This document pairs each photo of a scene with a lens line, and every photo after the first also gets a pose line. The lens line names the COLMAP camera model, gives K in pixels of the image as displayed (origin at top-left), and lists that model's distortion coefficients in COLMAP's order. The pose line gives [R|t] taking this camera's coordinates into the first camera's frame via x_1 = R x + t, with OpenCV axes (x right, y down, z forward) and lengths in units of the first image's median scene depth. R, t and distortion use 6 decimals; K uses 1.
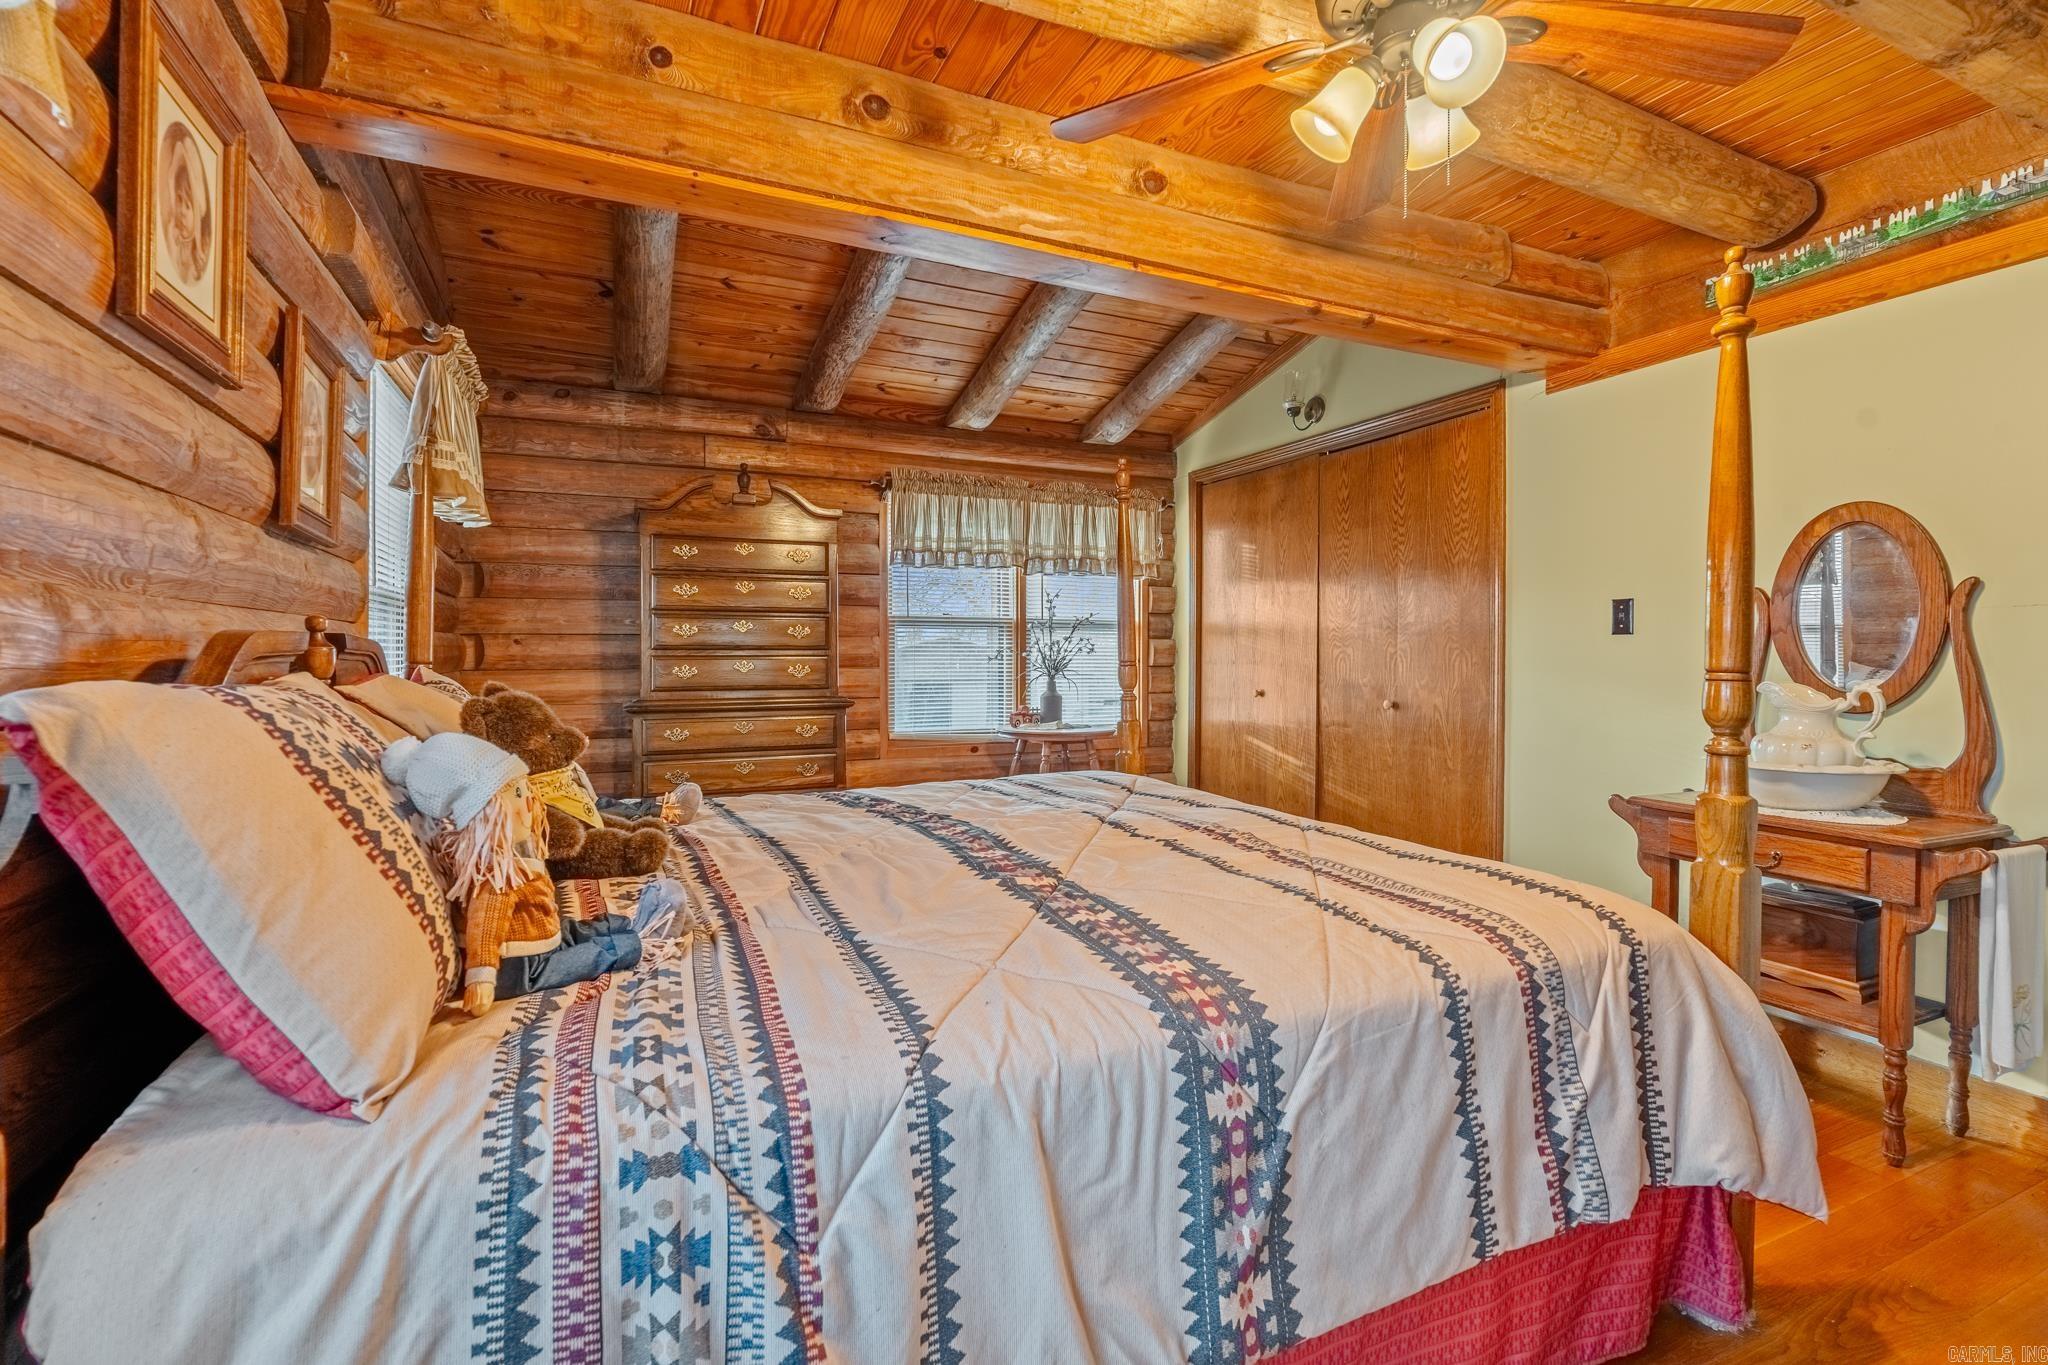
lens RADIAL K [[925.4, 0, 1023.7], [0, 925.4, 648.1], [0, 0, 1]] dist [-0.001662, -0.000588]
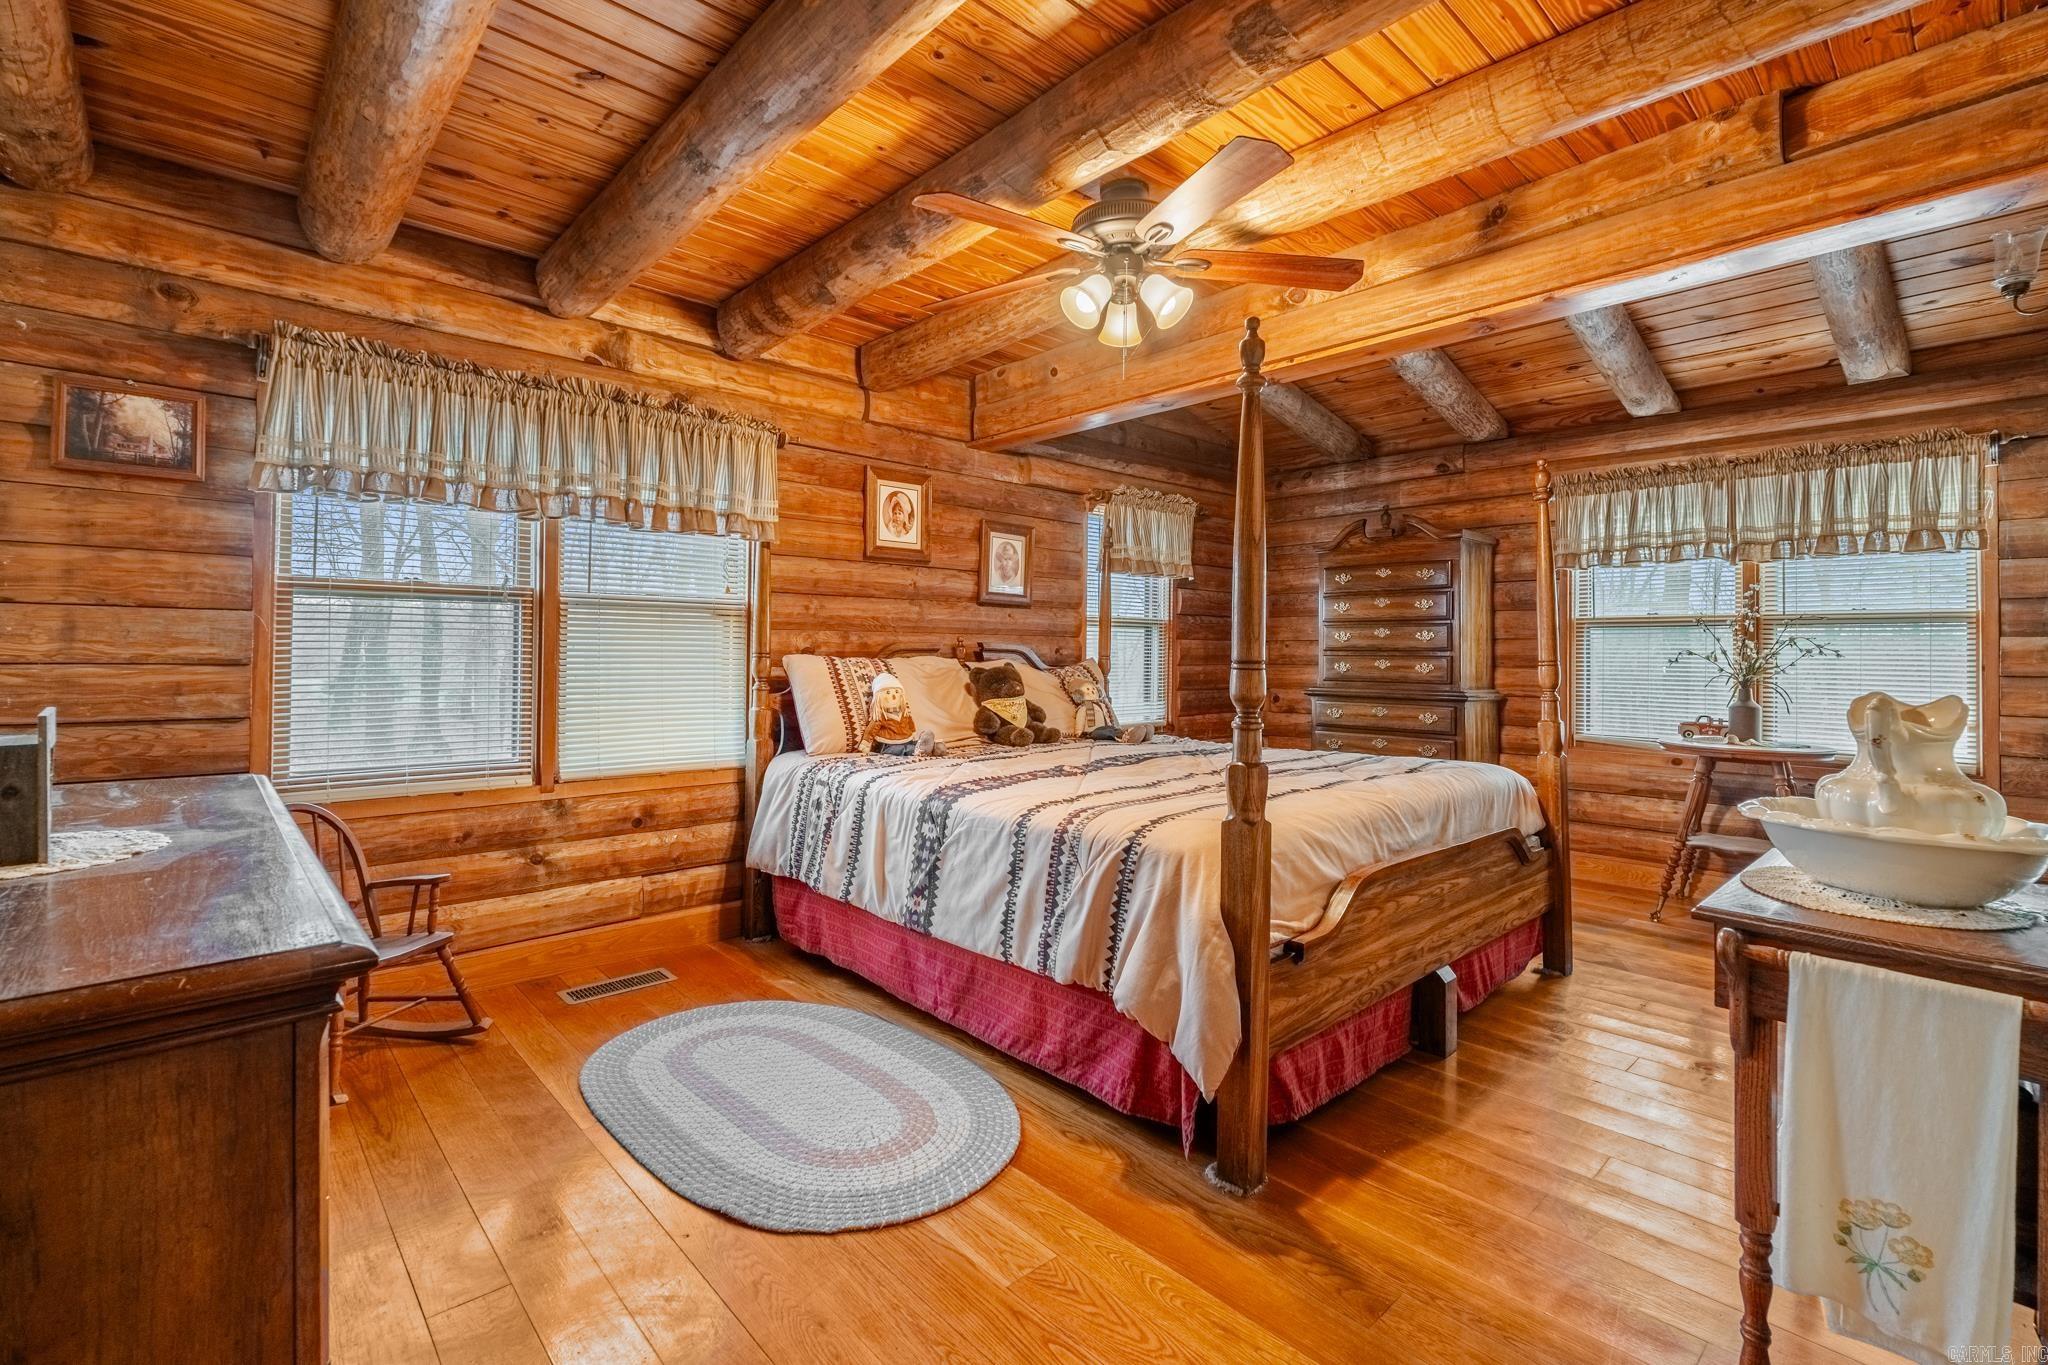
lens RADIAL K [[927.4, 0, 1031.3], [0, 927.4, 620.8], [0, 0, 1]] dist [-0.002440, -0.000056]
pose [[0.296977, -0.032172, -0.954342, 0.780565], [-0.003317, 0.999391, -0.034723, 0.006526], [0.954879, 0.013478, 0.296690, 0.152526]]
